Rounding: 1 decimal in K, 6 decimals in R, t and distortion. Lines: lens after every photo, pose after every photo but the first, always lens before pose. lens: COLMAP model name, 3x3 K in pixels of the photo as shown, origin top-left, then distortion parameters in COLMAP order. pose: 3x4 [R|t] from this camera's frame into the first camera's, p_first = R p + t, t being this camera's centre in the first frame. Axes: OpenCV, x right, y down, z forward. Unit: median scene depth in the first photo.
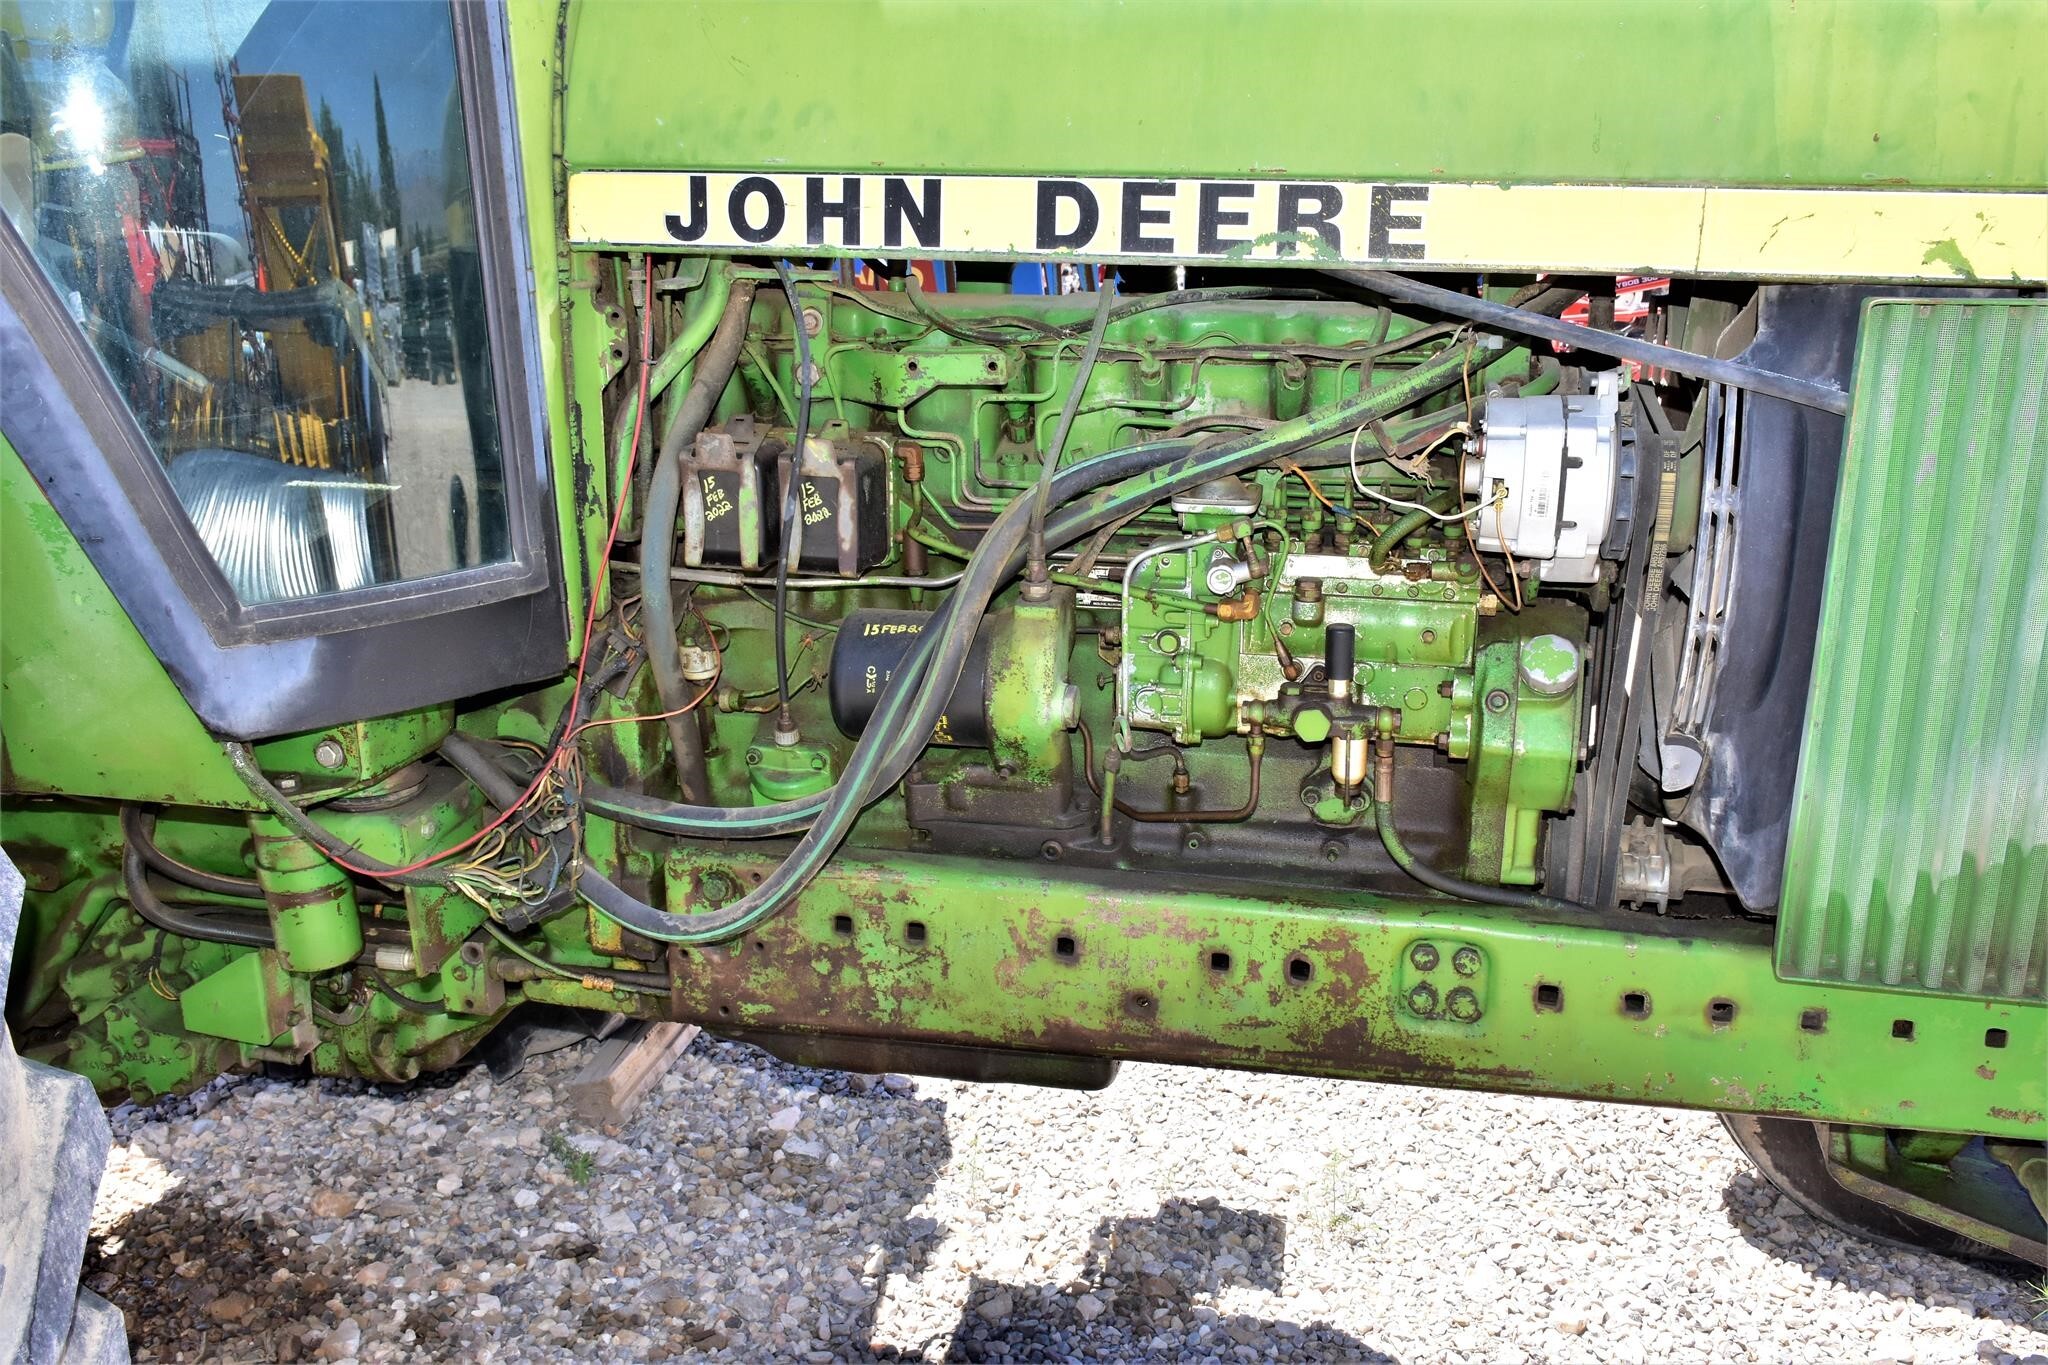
lens RADIAL K [[1873.9, 0, 1013.3], [0, 1873.9, 679.6], [0, 0, 1]] dist [-0.000906, -0.006667]
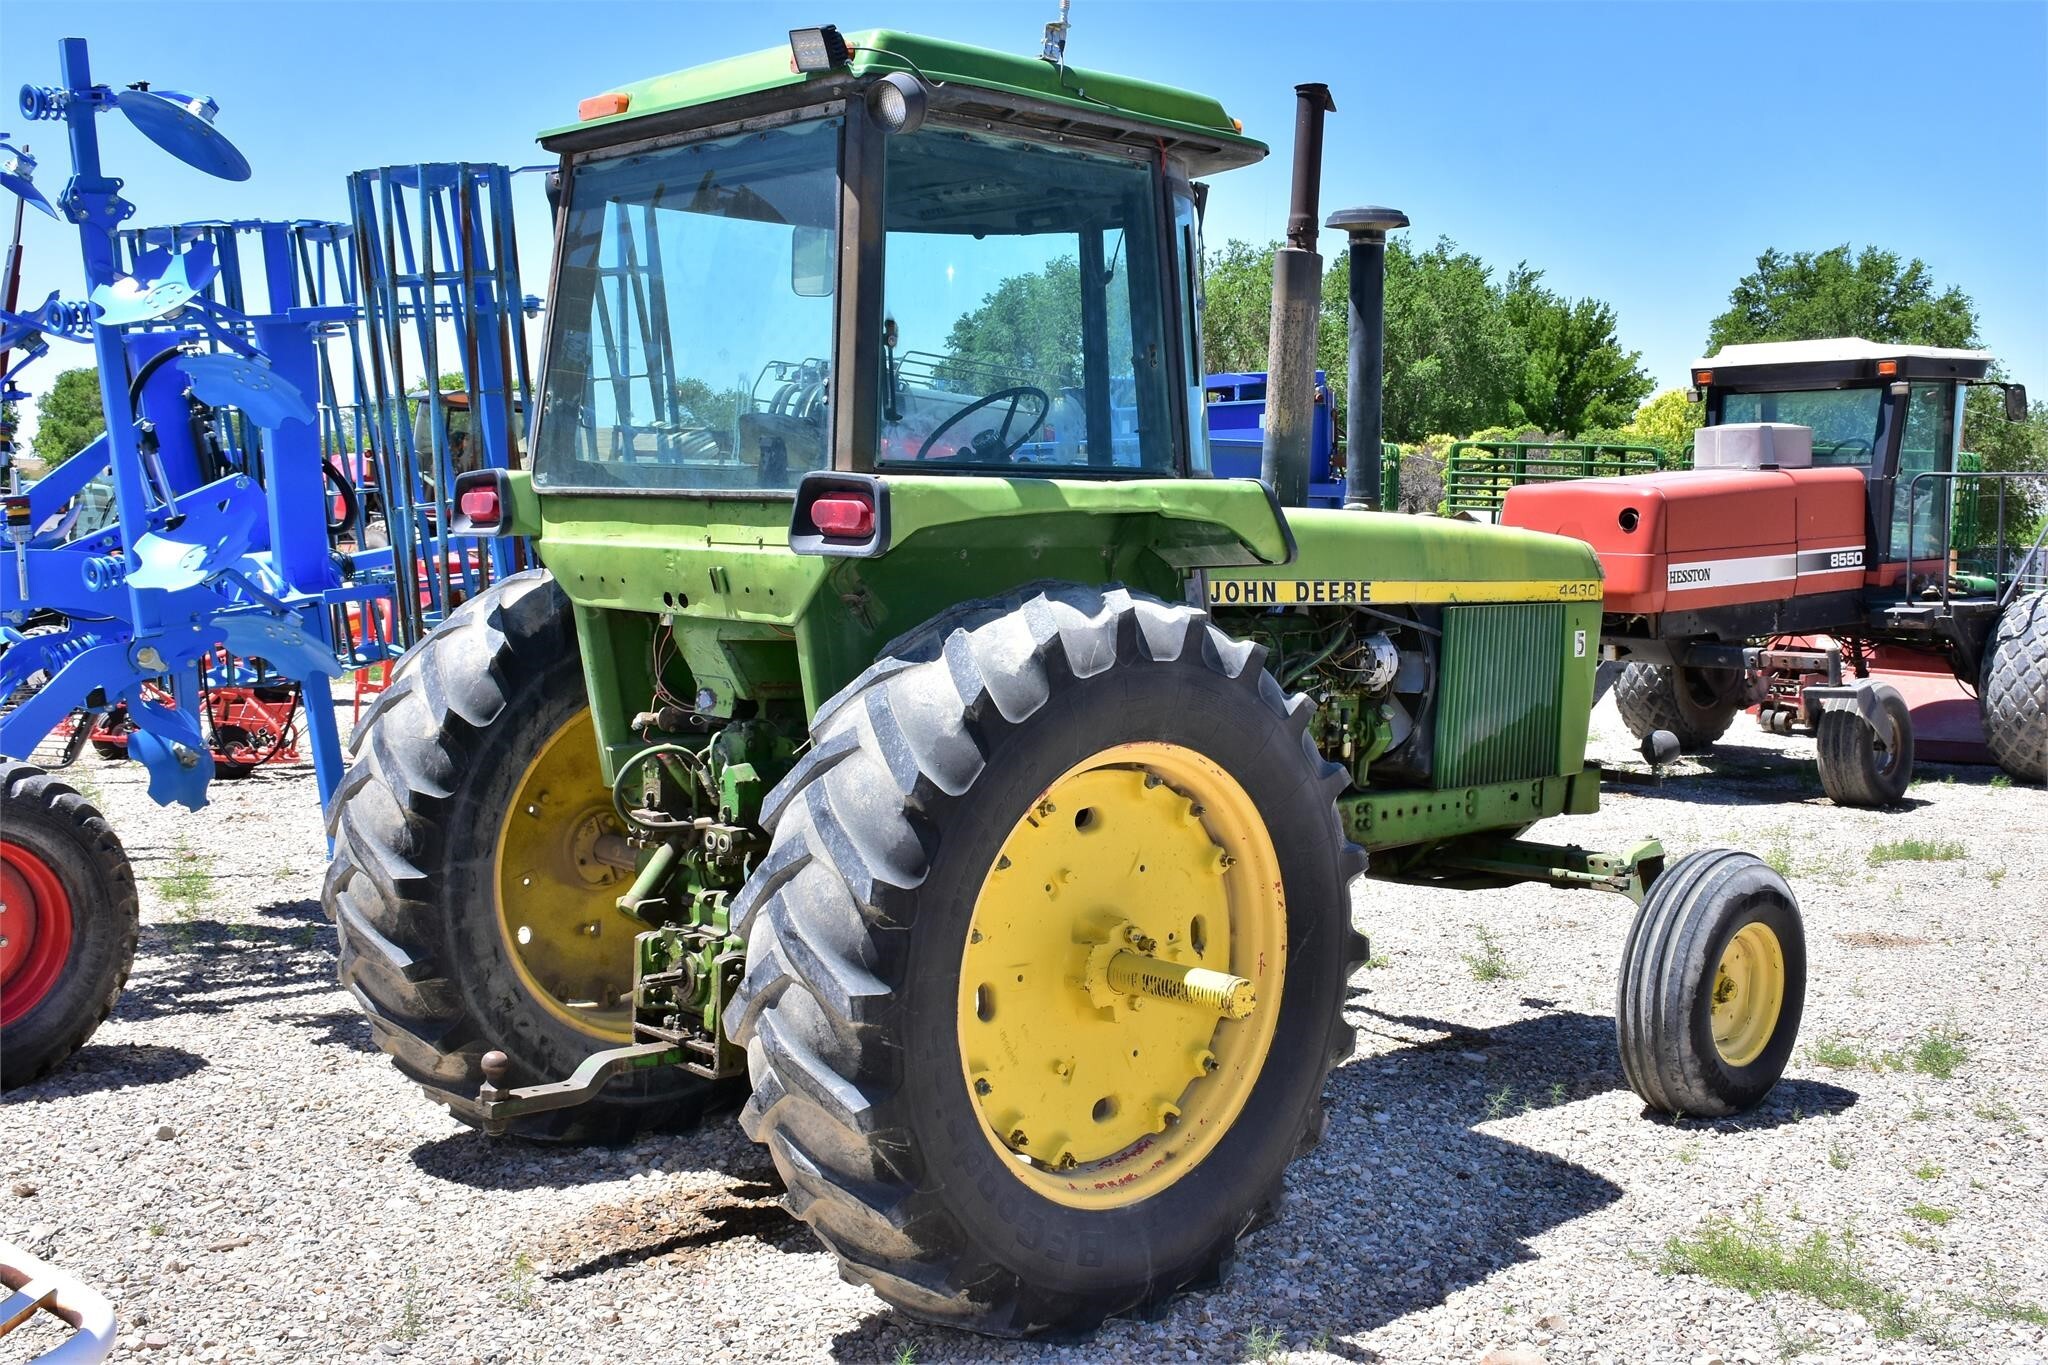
lens RADIAL K [[2176.6, 0, 1032.5], [0, 2176.6, 621.8], [0, 0, 1]] dist [-0.000541, 0.006423]
pose [[0.552413, -0.028993, 0.833066, -3.277471], [0.220891, 0.968758, -0.112759, 0.132917], [-0.803771, 0.246306, 0.541559, -0.682672]]
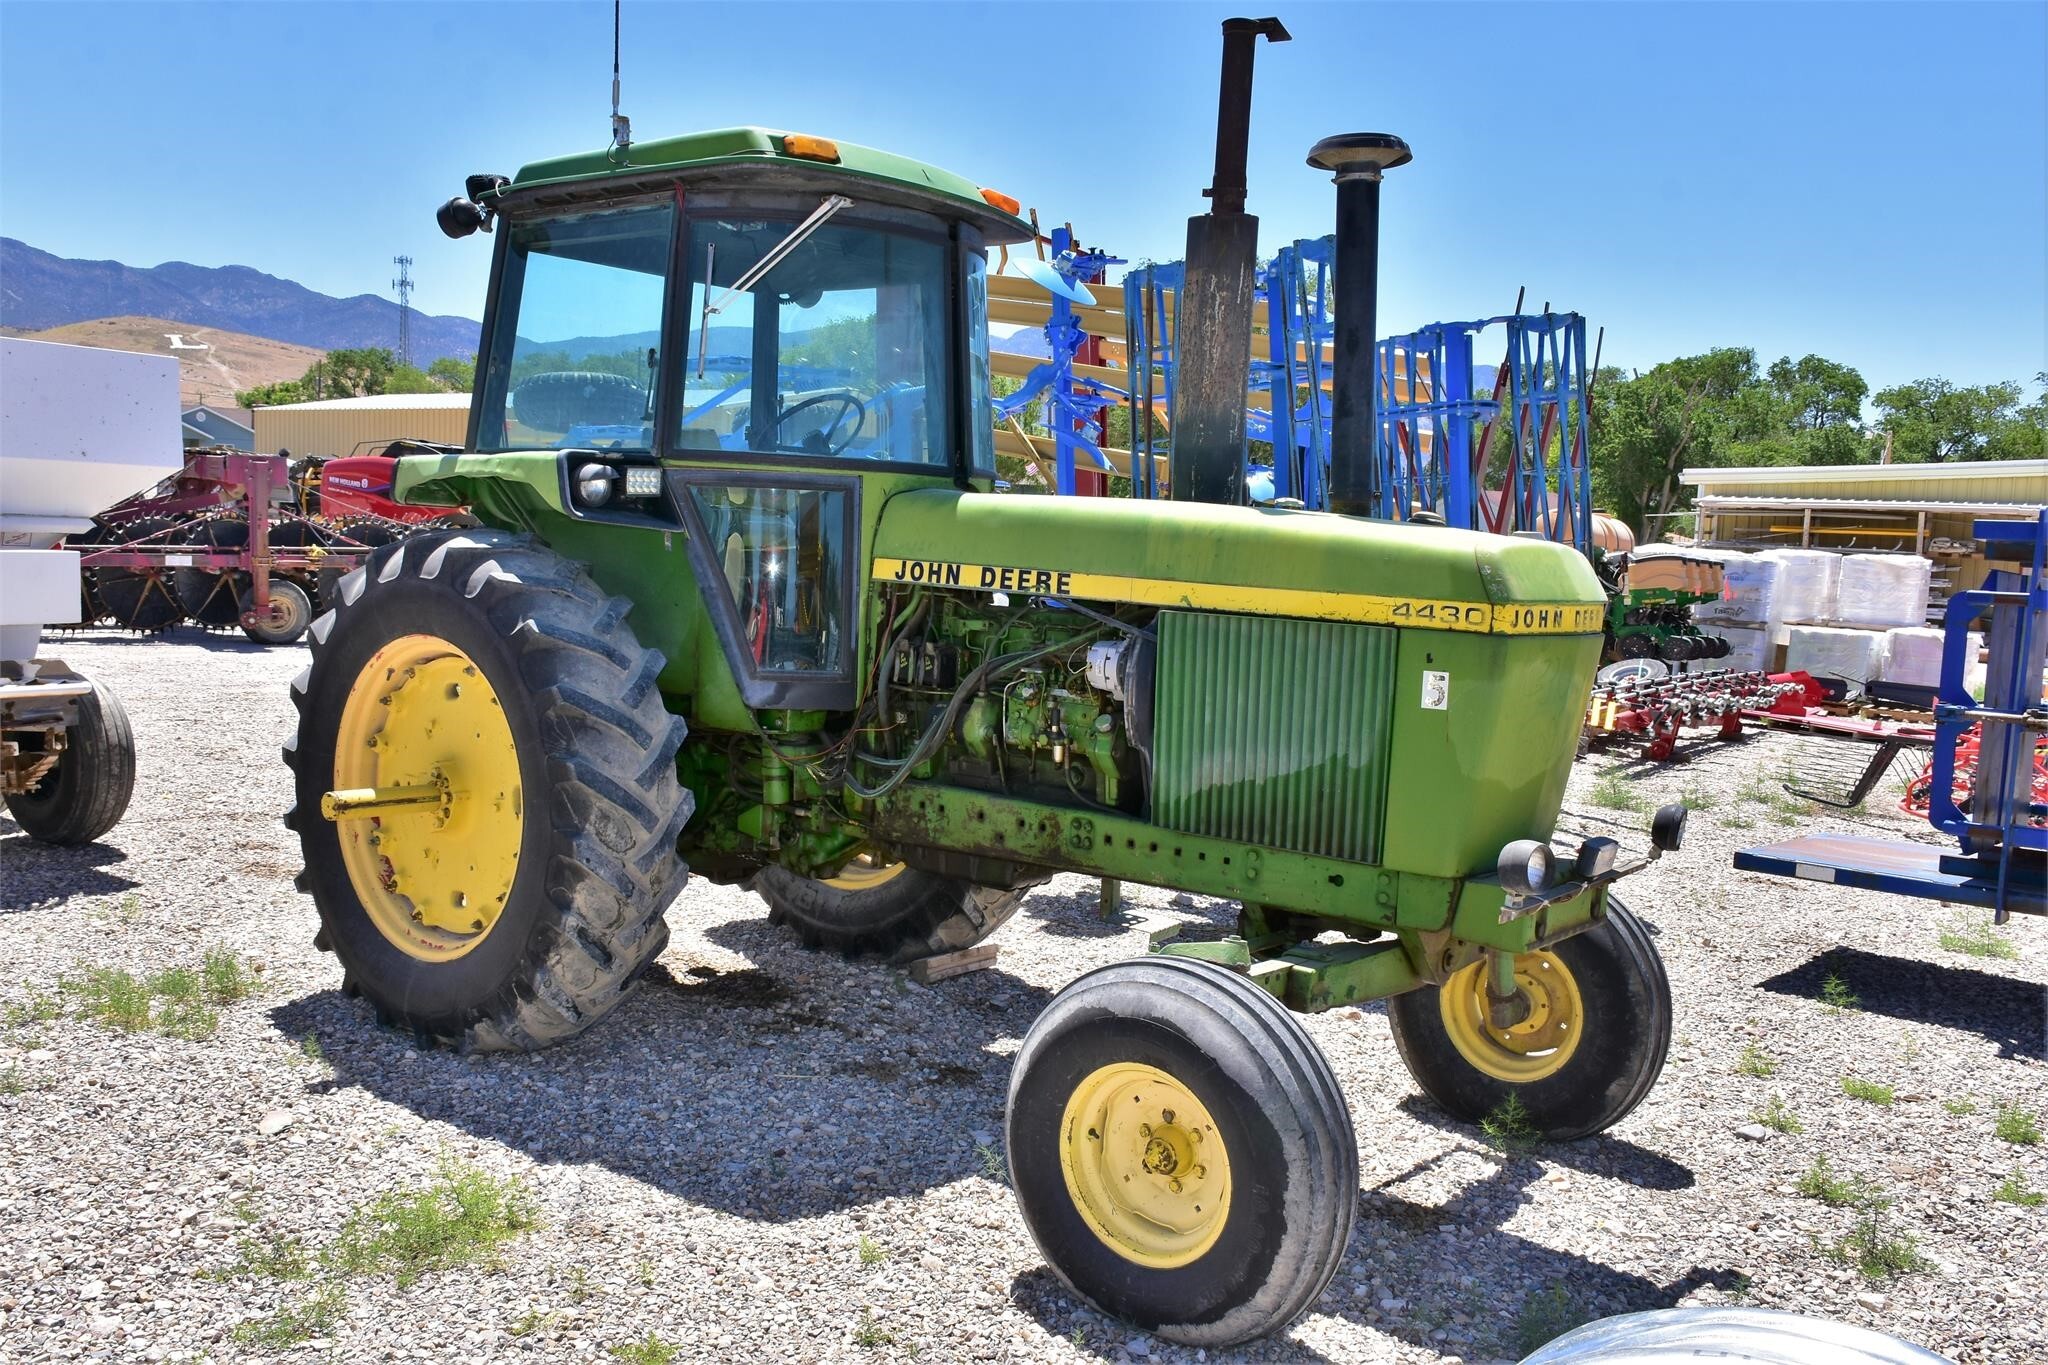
lens RADIAL K [[1734.9, 0, 964.5], [0, 1734.9, 687.0], [0, 0, 1]] dist [-0.001226, 0.000234]
pose [[0.894322, 0.088154, -0.438654, 1.266557], [-0.181000, 0.967876, -0.174512, 0.455120], [0.409179, 0.235466, 0.881549, -1.581118]]
